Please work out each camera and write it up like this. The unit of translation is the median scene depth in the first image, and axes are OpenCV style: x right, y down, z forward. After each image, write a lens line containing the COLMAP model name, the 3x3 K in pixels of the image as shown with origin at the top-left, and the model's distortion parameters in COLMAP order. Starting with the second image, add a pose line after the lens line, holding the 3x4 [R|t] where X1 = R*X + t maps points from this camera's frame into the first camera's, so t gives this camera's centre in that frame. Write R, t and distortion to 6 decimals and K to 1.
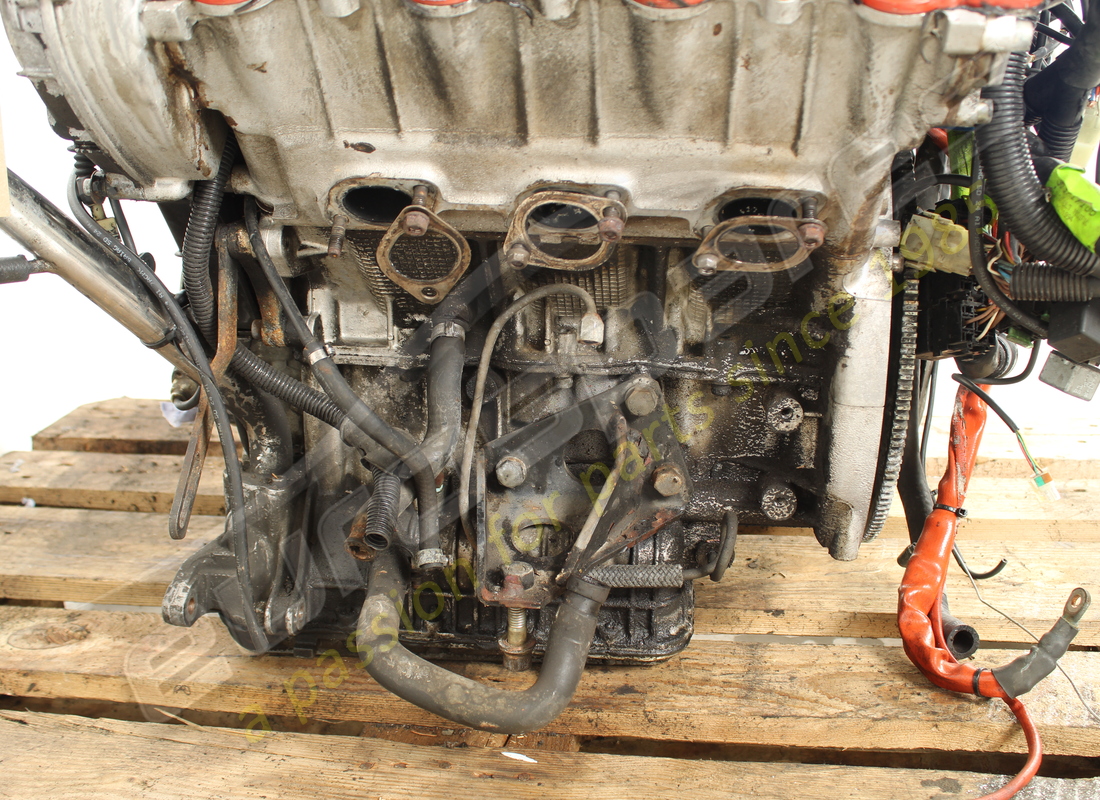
lens RADIAL K [[1226.3, 0, 550.0], [0, 1226.3, 400.0], [0, 0, 1]] dist [-0.135730, 0.162923]
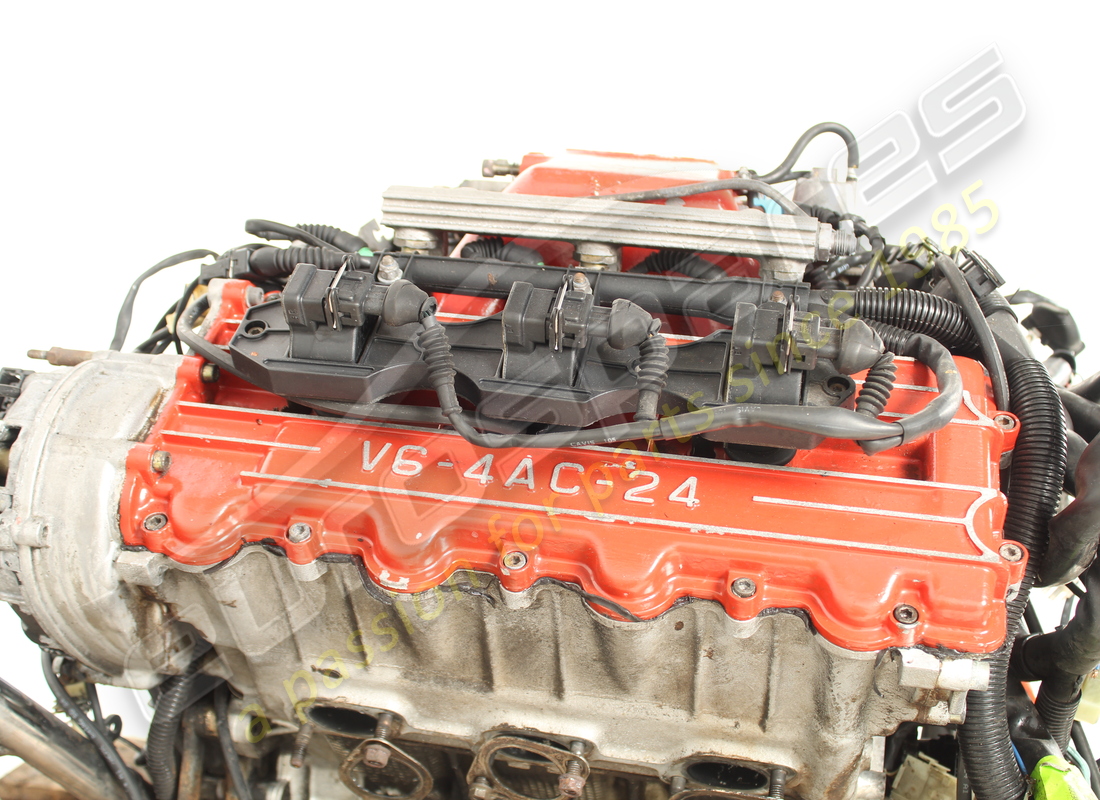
lens RADIAL K [[1431.7, 0, 550.0], [0, 1431.7, 400.0], [0, 0, 1]] dist [-0.081975, 0.093522]
pose [[0.994921, 0.072148, -0.070193, 0.081680], [-0.081713, 0.986105, -0.144638, -0.249516], [0.058783, 0.149639, 0.986992, -0.153091]]
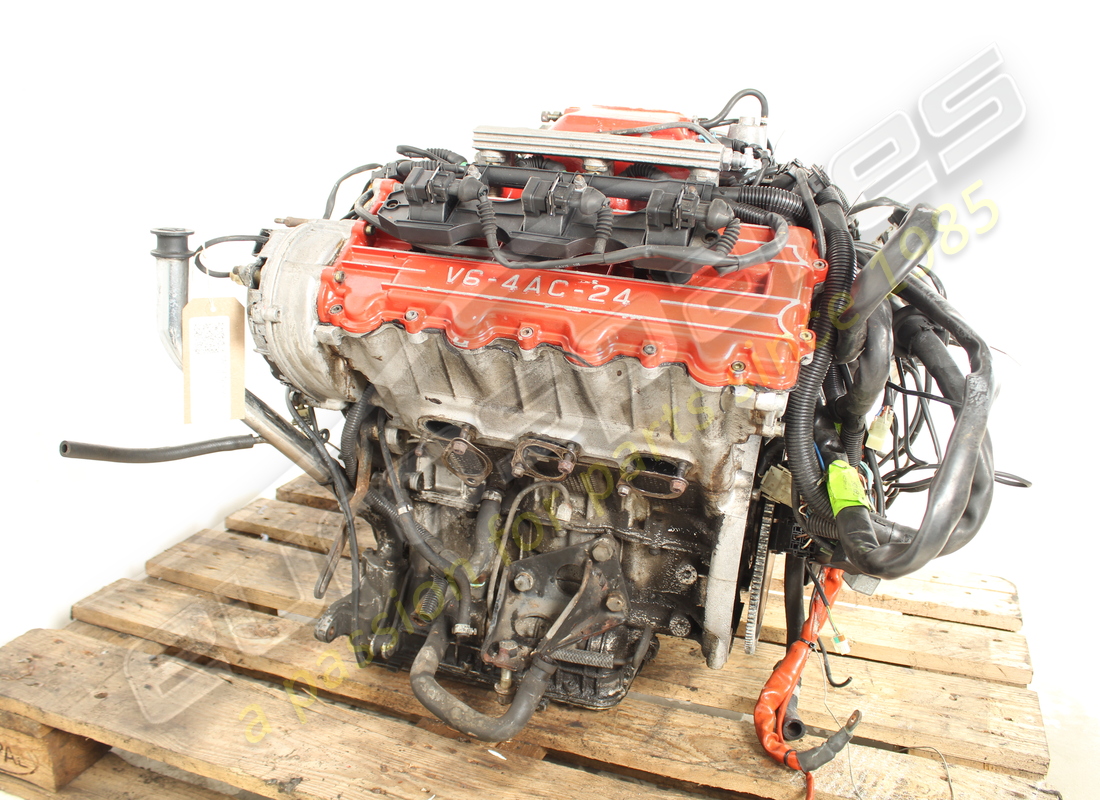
lens RADIAL K [[994.1, 0, 550.0], [0, 994.1, 400.0], [0, 0, 1]] dist [-0.166125, 0.139707]
pose [[0.976769, 0.113296, -0.181899, 0.246702], [-0.119806, 0.992478, -0.025173, -0.175753], [0.177679, 0.046381, 0.982995, -0.352215]]
